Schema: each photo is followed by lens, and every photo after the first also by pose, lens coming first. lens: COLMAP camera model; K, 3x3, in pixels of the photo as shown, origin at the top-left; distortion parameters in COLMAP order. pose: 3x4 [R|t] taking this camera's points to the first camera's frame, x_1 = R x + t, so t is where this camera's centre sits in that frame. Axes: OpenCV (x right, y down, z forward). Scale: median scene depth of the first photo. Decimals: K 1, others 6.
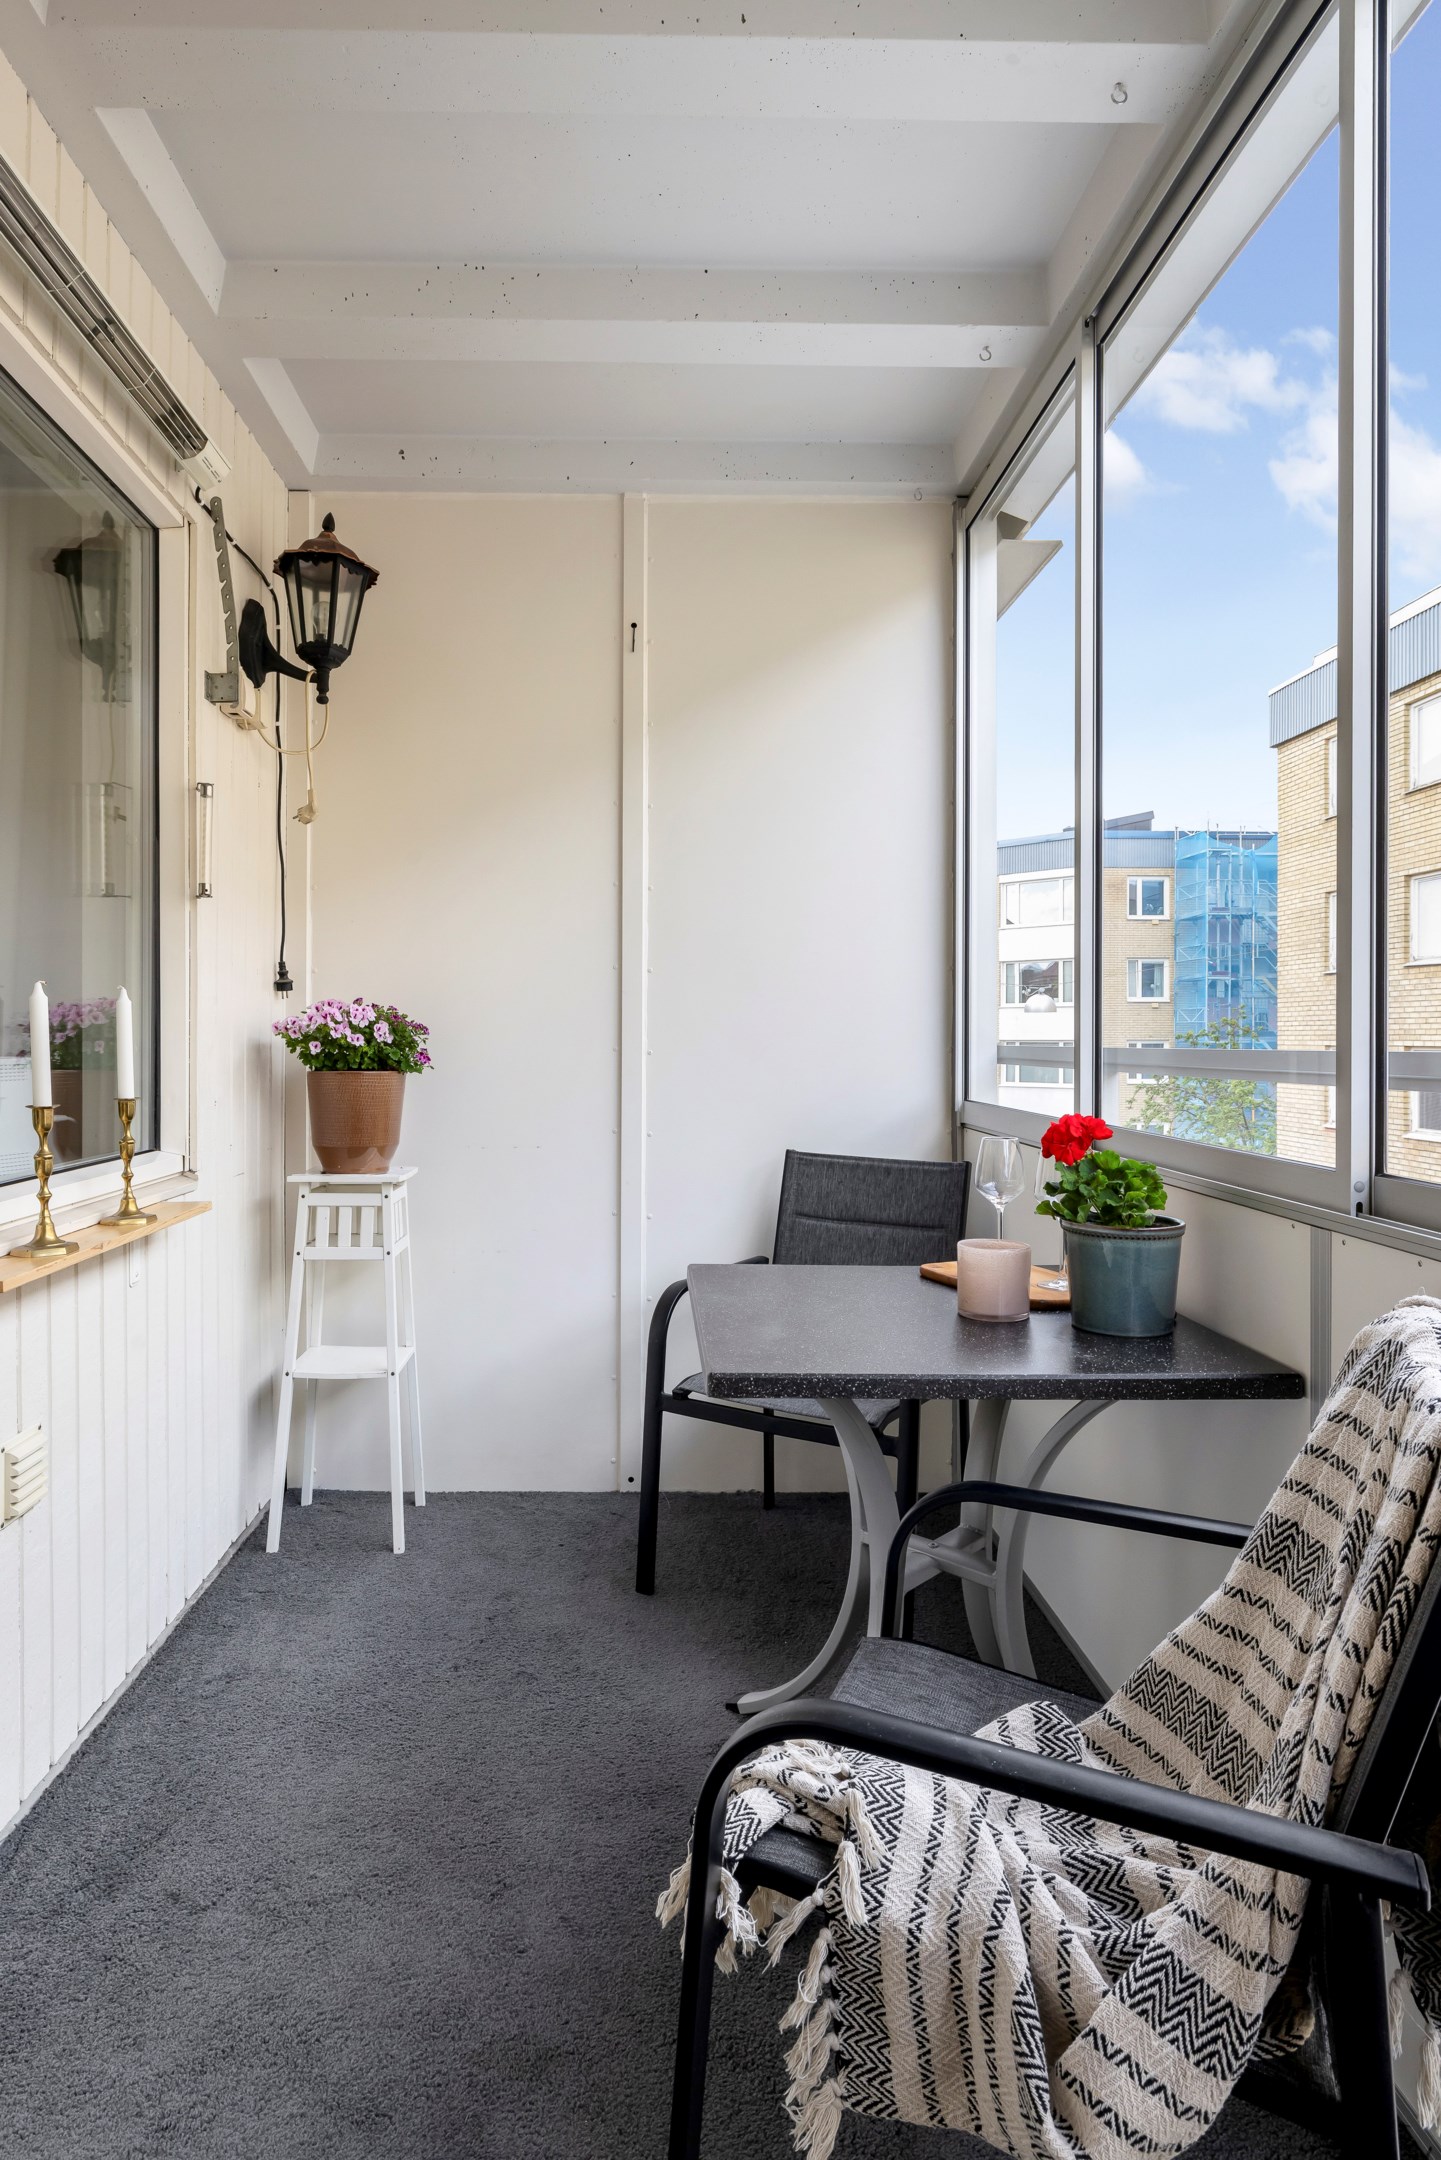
lens RADIAL K [[1214.2, 0, 716.7], [0, 1214.2, 1030.3], [0, 0, 1]] dist [-0.003432, 0.001046]
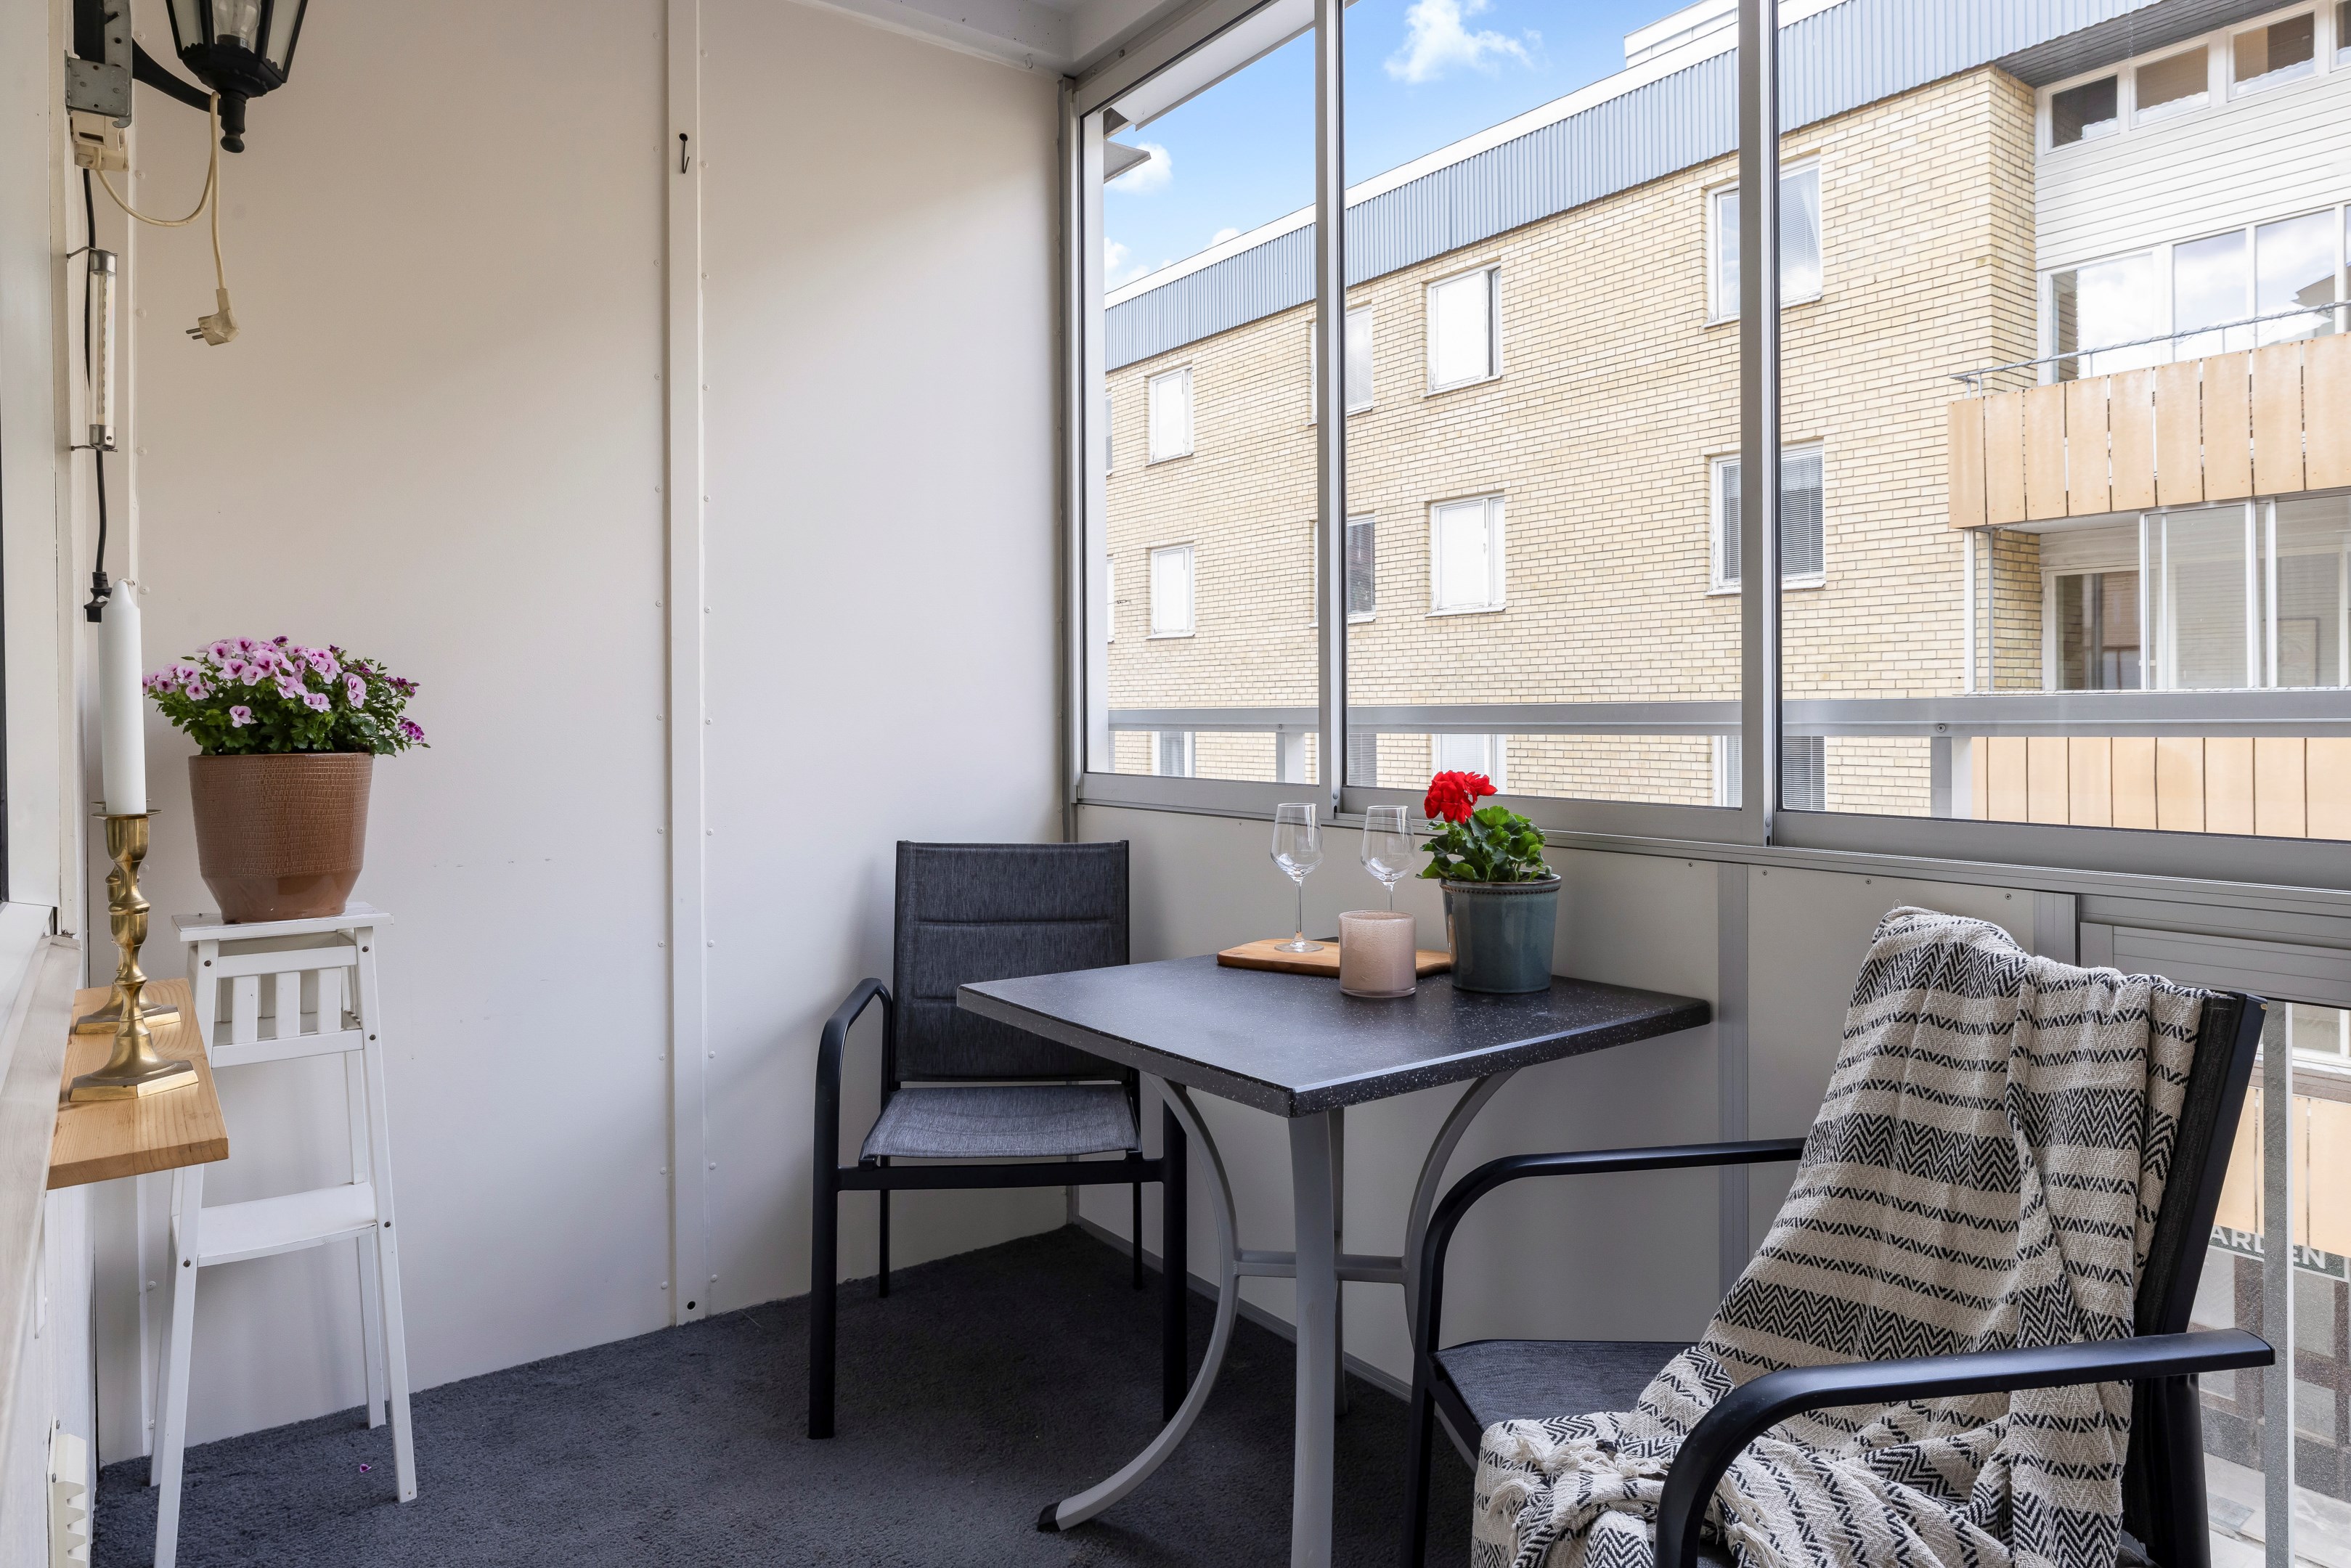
lens RADIAL K [[1419.0, 0, 1181.4], [0, 1419.0, 708.8], [0, 0, 1]] dist [-0.002650, -0.001304]
pose [[0.805727, -0.004258, 0.592272, -0.364126], [0.003945, 0.999991, 0.001823, 0.011116], [-0.592274, 0.000867, 0.805736, 0.147584]]
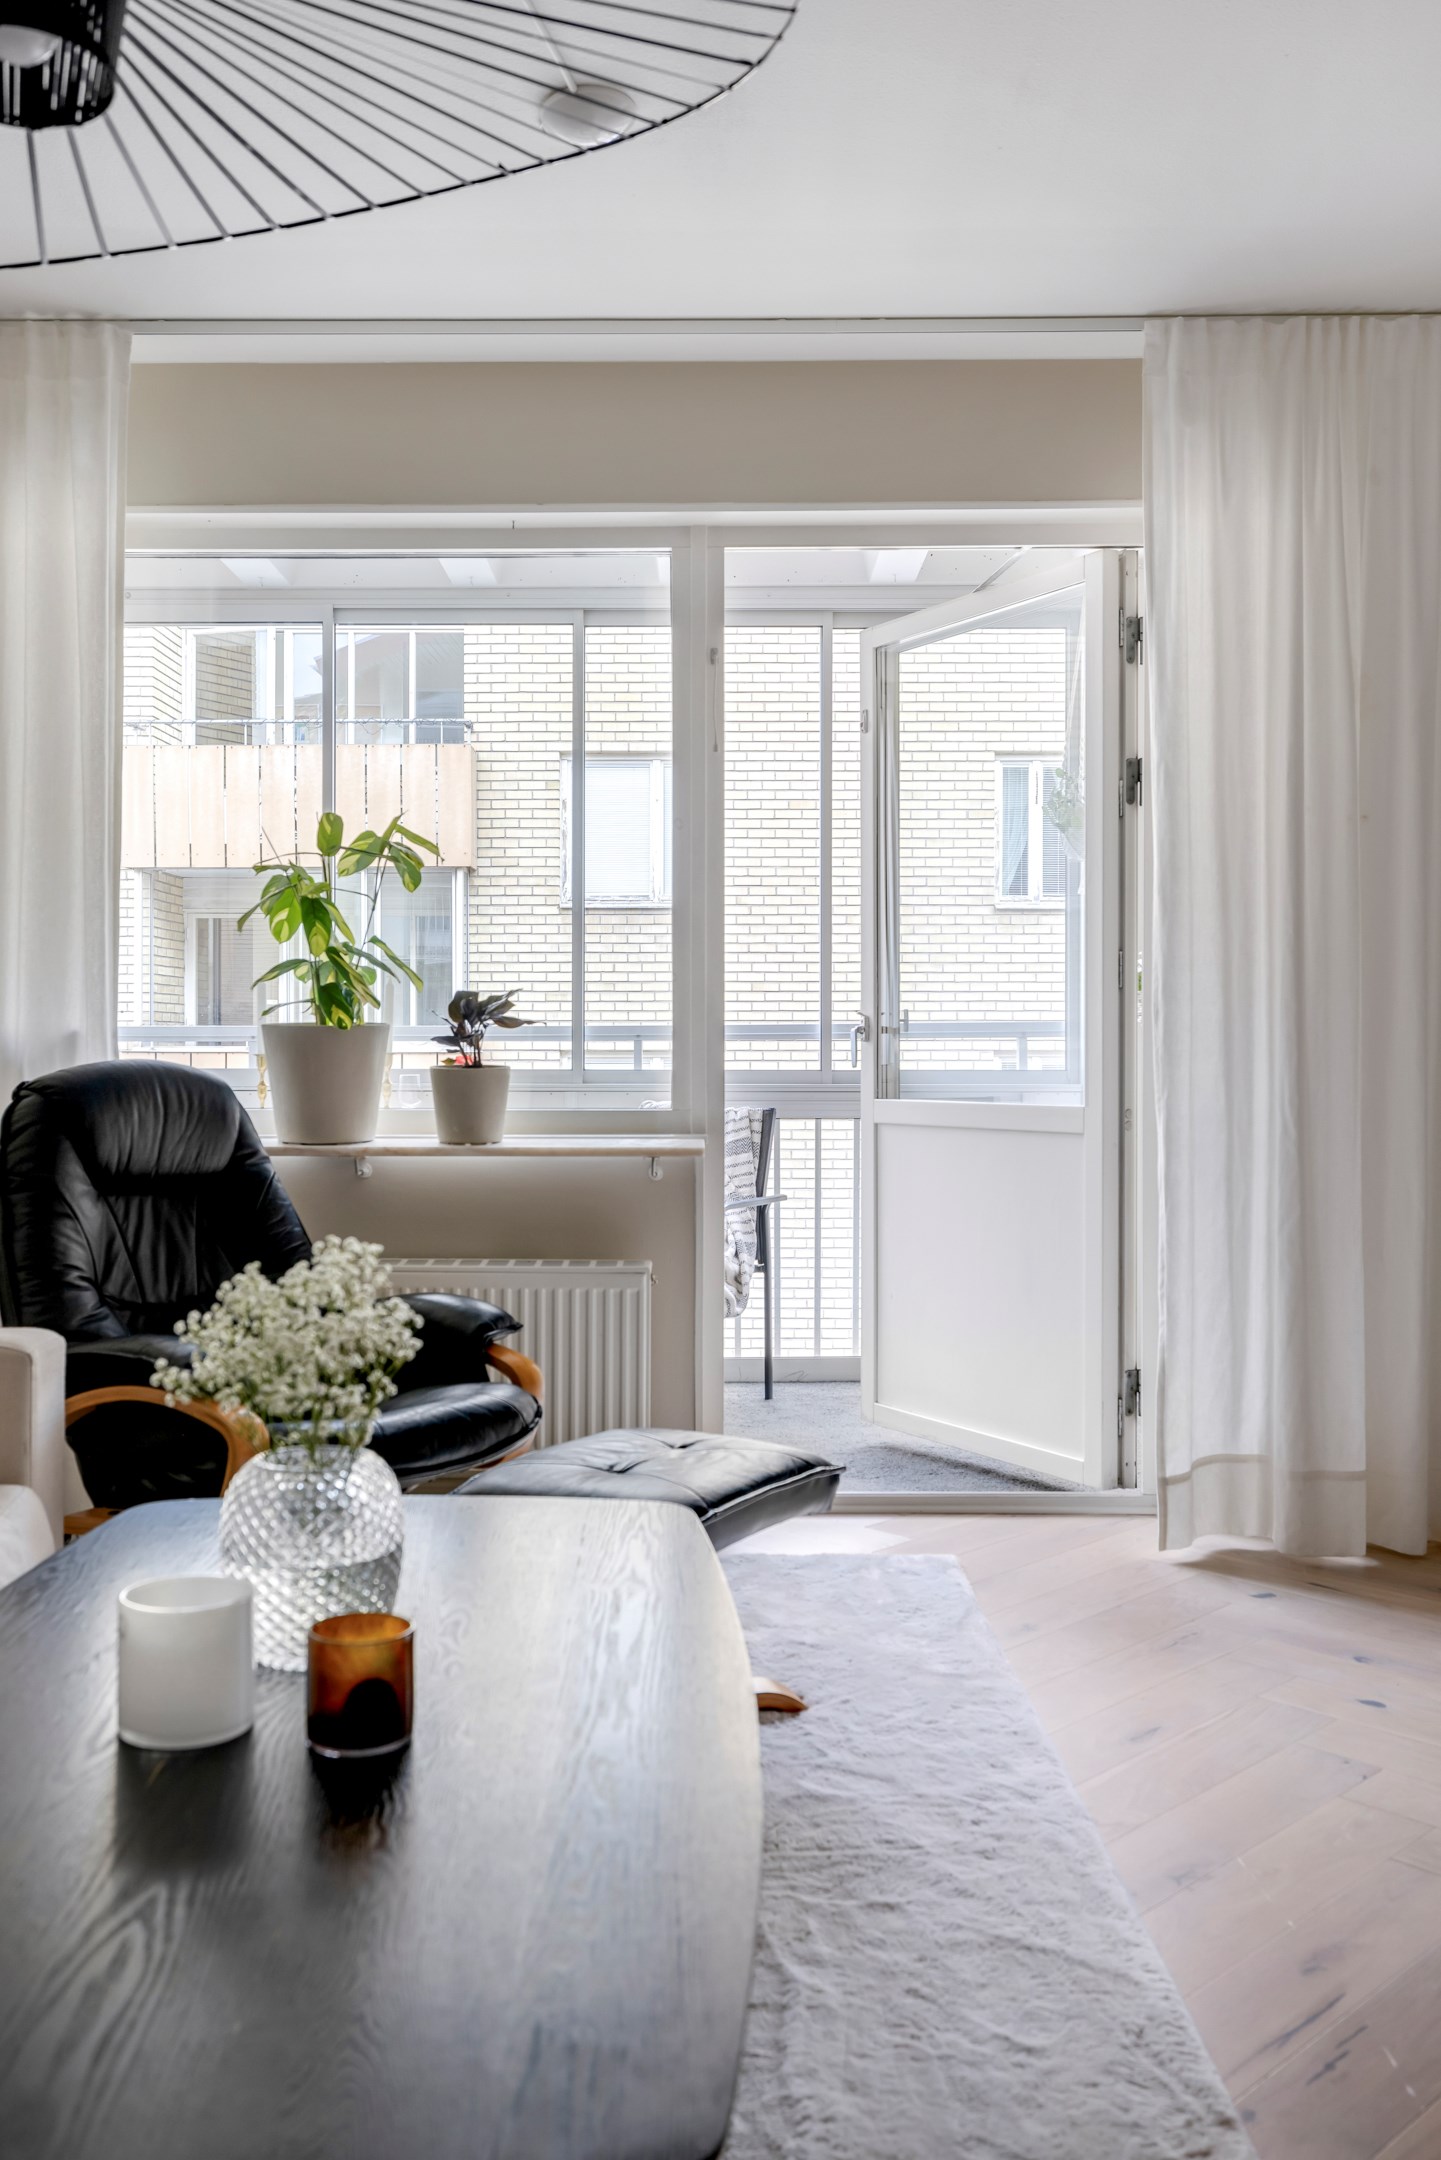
lens RADIAL K [[1842.6, 0, 686.3], [0, 1842.6, 1057.6], [0, 0, 1]] dist [0.003741, 0.006940]
pose [[0.023722, -0.007450, 0.999691, -2.058983], [-0.004014, 0.999963, 0.007547, 0.031698], [-0.999711, -0.004192, 0.023691, 0.371582]]
